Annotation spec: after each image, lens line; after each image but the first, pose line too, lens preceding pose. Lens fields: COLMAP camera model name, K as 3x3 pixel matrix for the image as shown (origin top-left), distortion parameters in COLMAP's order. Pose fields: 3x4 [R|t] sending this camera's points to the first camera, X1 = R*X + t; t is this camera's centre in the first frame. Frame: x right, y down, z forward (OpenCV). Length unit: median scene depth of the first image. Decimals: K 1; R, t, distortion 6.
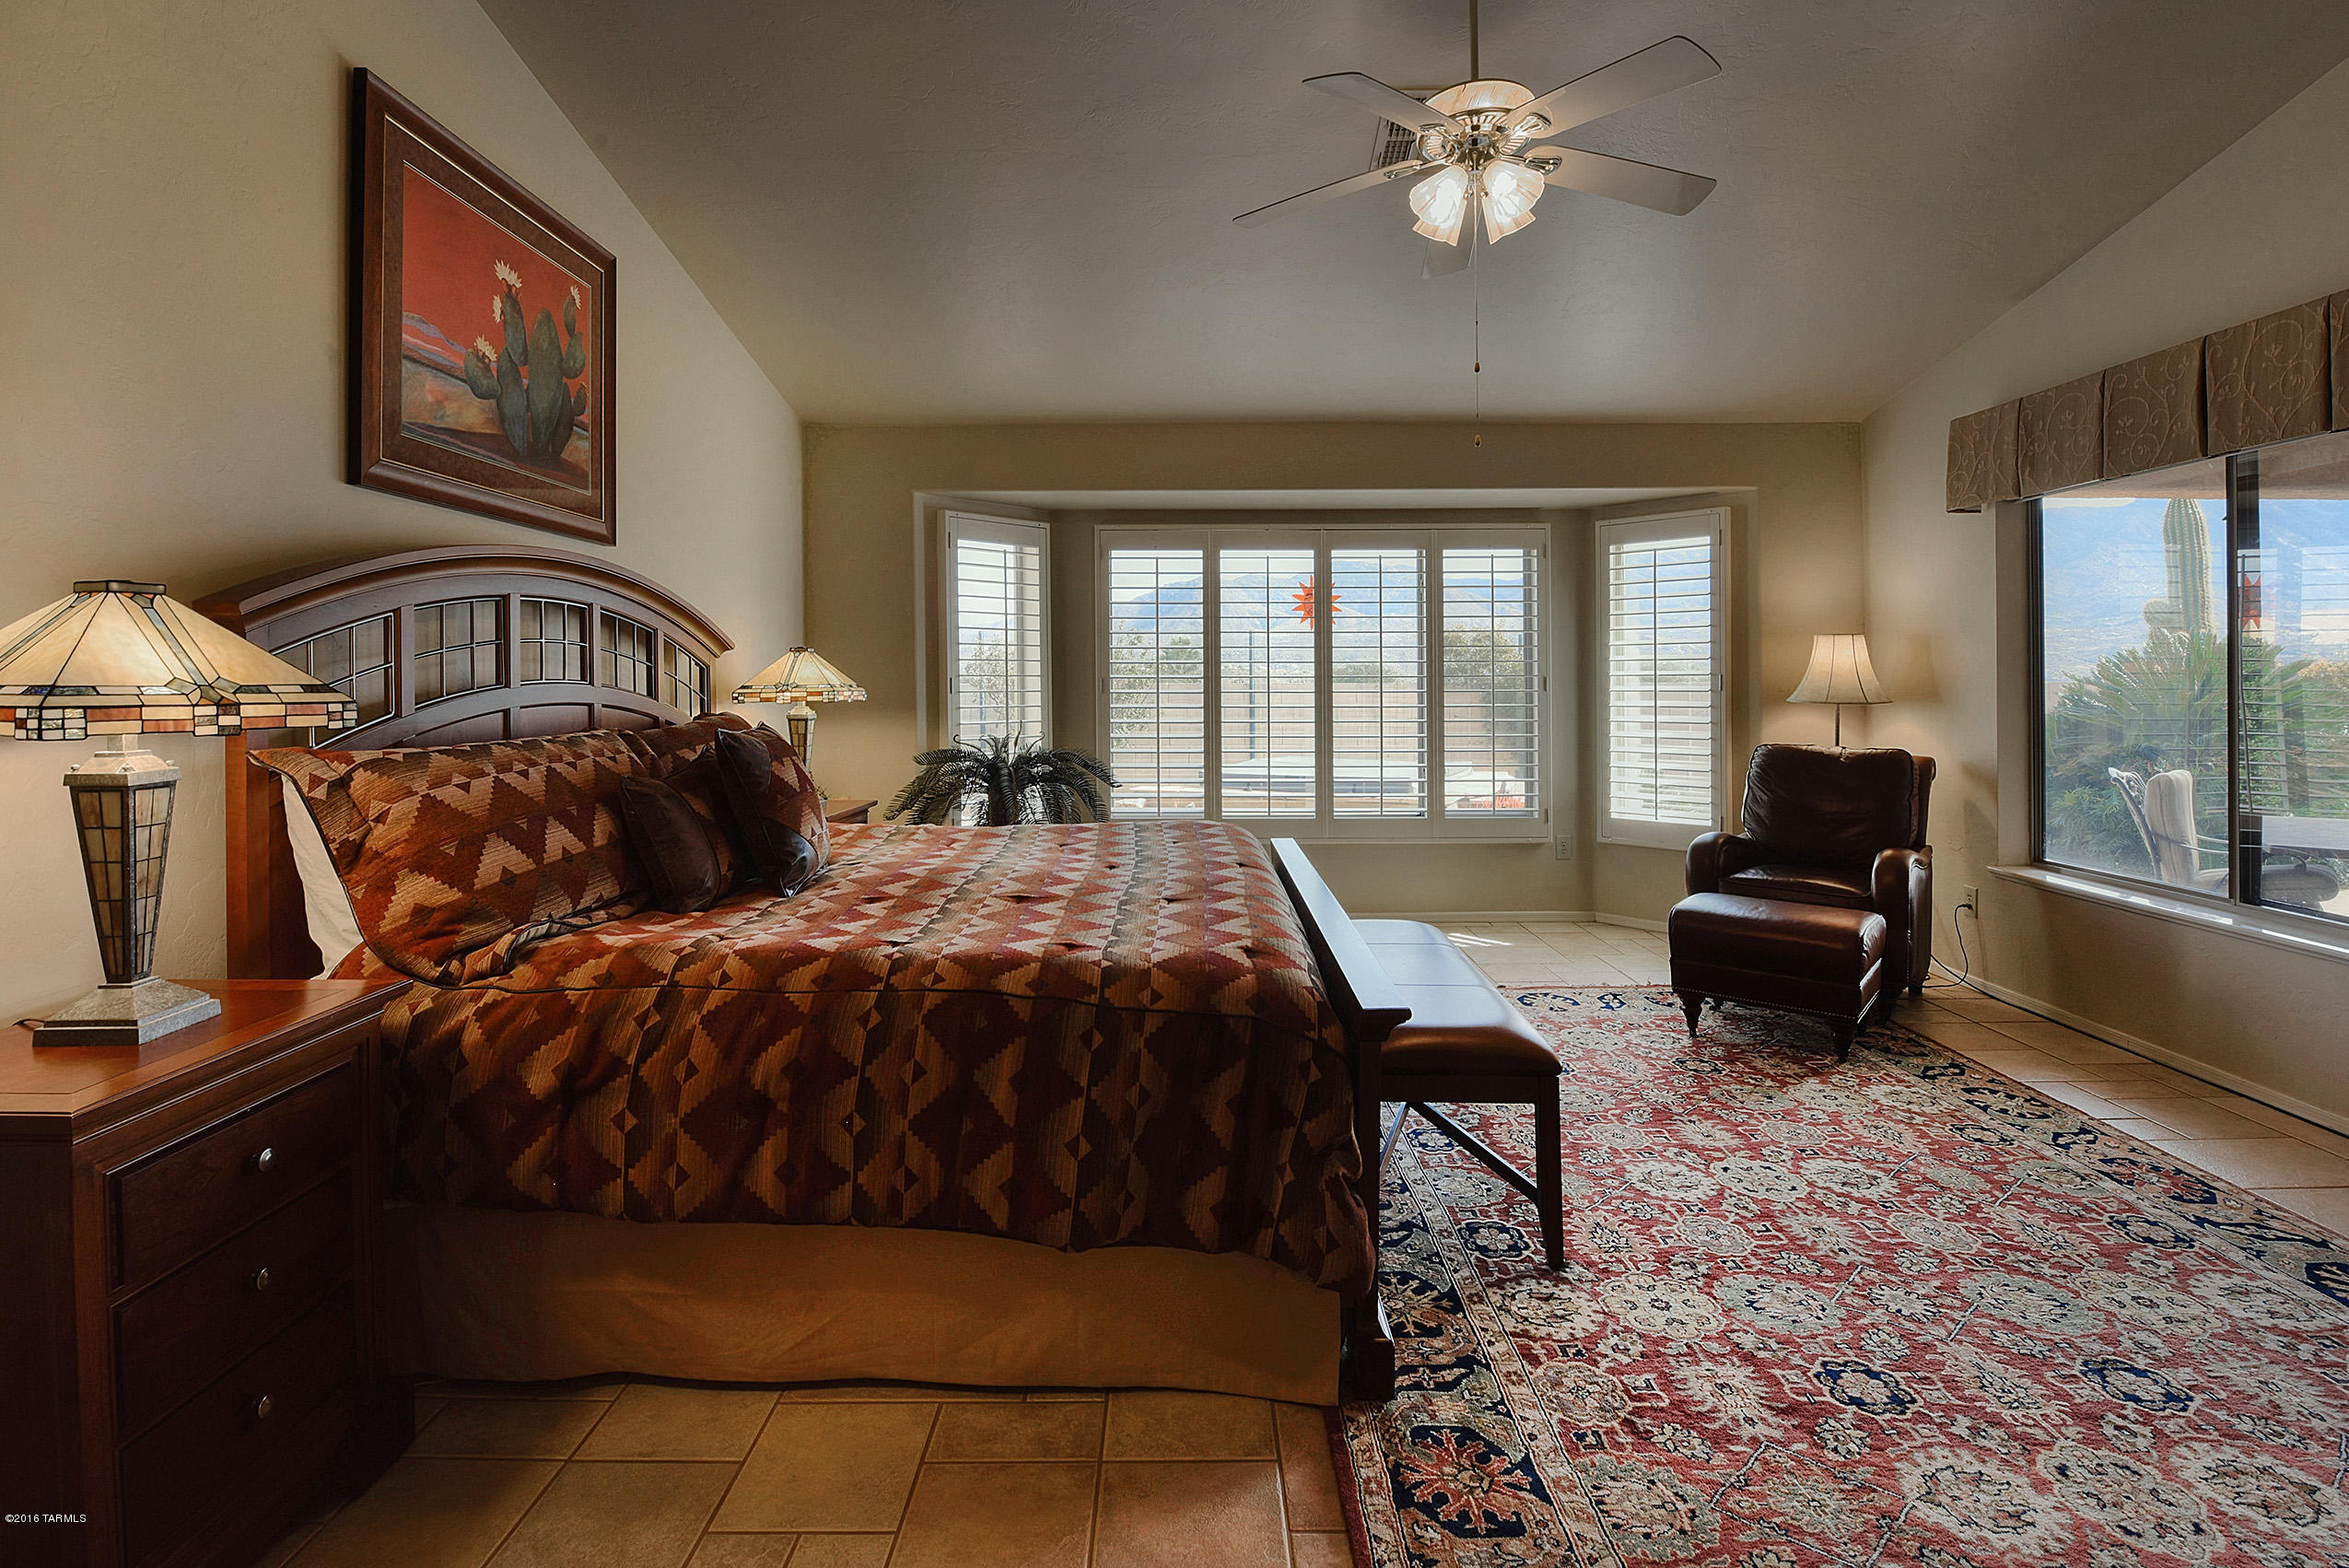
lens RADIAL K [[1096.8, 0, 1241.3], [0, 1096.8, 713.4], [0, 0, 1]] dist [-0.001863, -0.010575]
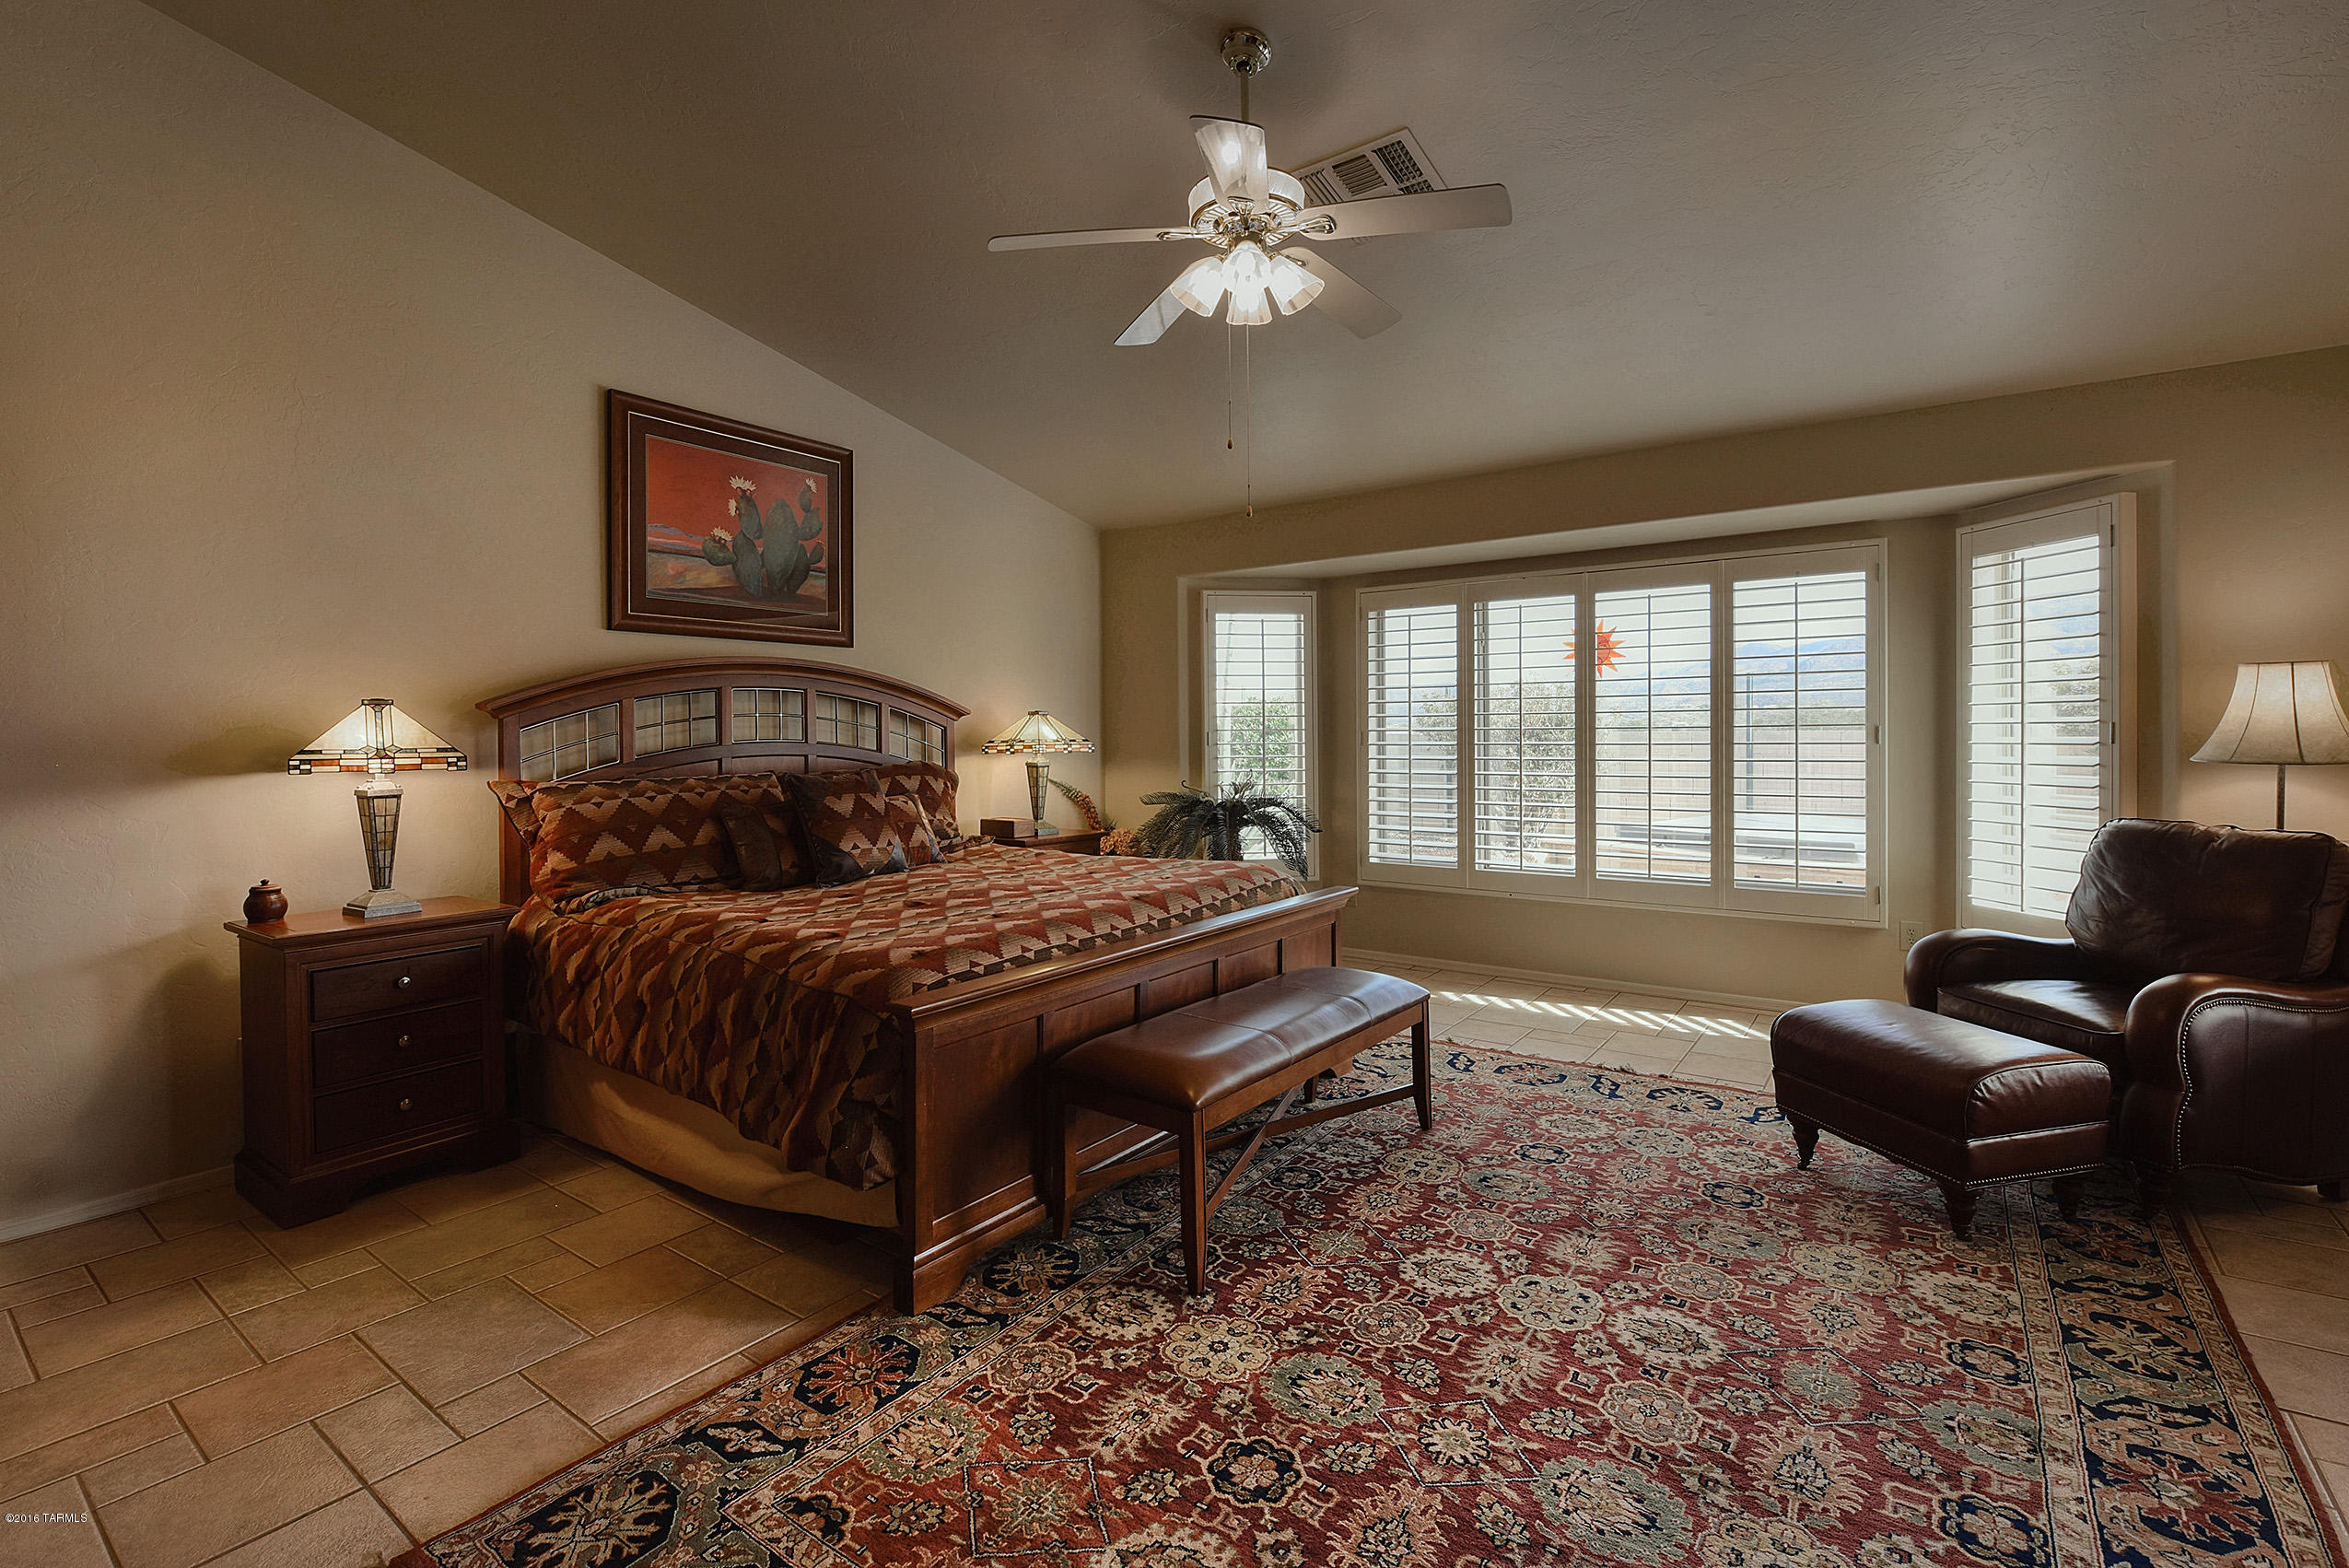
lens RADIAL K [[1041.9, 0, 1181.8], [0, 1041.9, 775.4], [0, 0, 1]] dist [-0.001839, -0.009214]
pose [[0.807688, 0.019205, -0.589297, 0.734155], [-0.009857, 0.999770, 0.019071, -0.014309], [0.589527, -0.009595, 0.807691, 0.151222]]
